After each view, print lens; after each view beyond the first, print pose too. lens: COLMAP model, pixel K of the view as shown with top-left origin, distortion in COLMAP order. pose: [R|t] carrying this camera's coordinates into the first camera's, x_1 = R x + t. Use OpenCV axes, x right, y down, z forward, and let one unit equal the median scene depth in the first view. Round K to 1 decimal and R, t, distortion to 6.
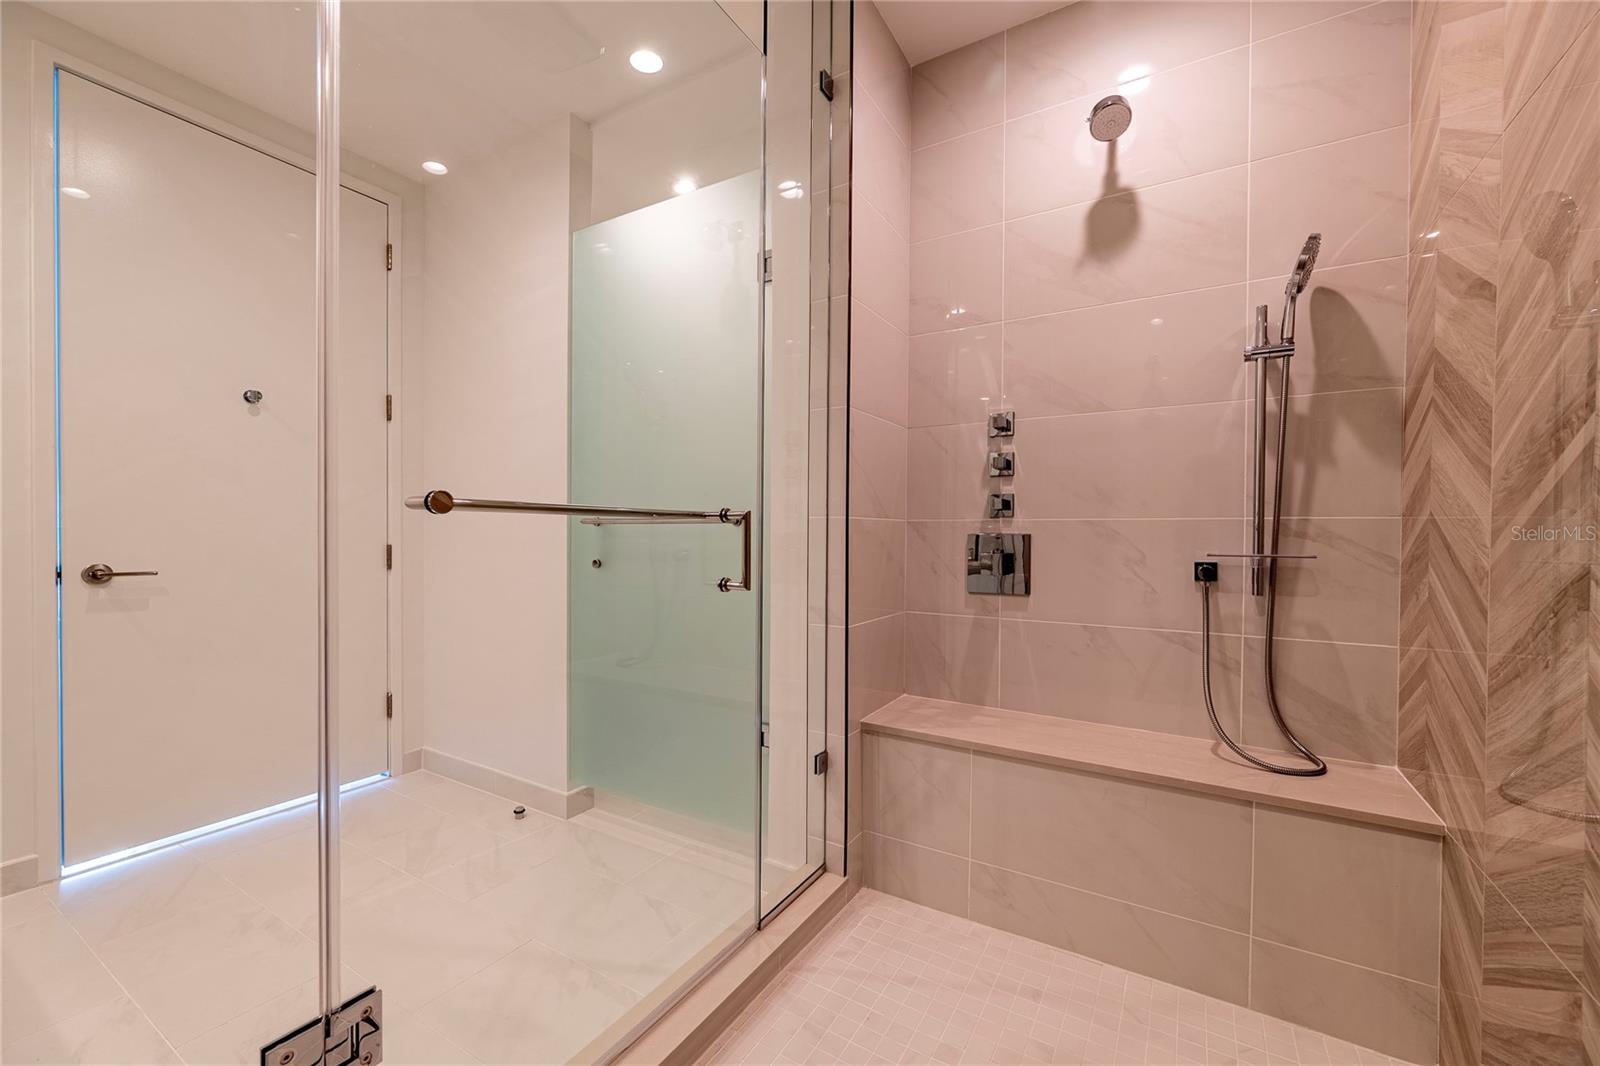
lens RADIAL K [[647.0, 0, 800.7], [0, 647.0, 536.5], [0, 0, 1]] dist [-0.000971, 0.000458]
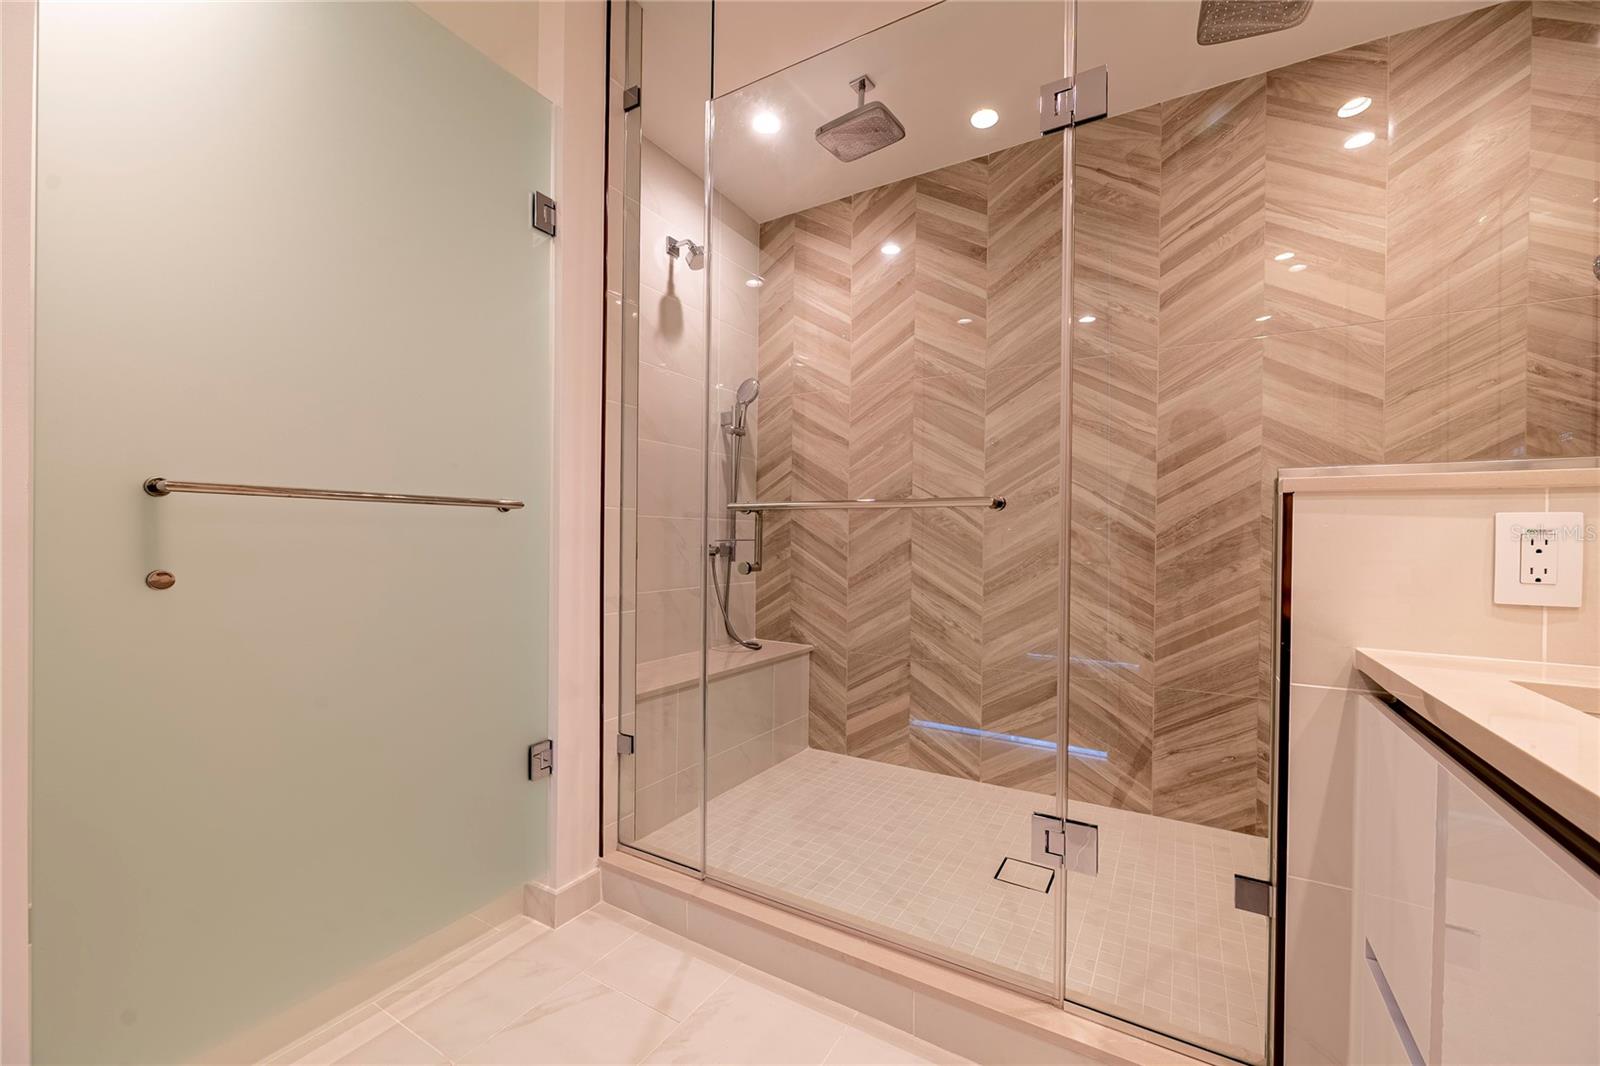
lens RADIAL K [[647.0, 0, 801.7], [0, 647.0, 541.7], [0, 0, 1]] dist [-0.000971, 0.000458]
pose [[-0.006740, -0.016488, 0.999841, -1.021346], [-0.008676, 0.999827, 0.016430, 0.000502], [-0.999940, -0.008564, -0.006882, 0.722775]]
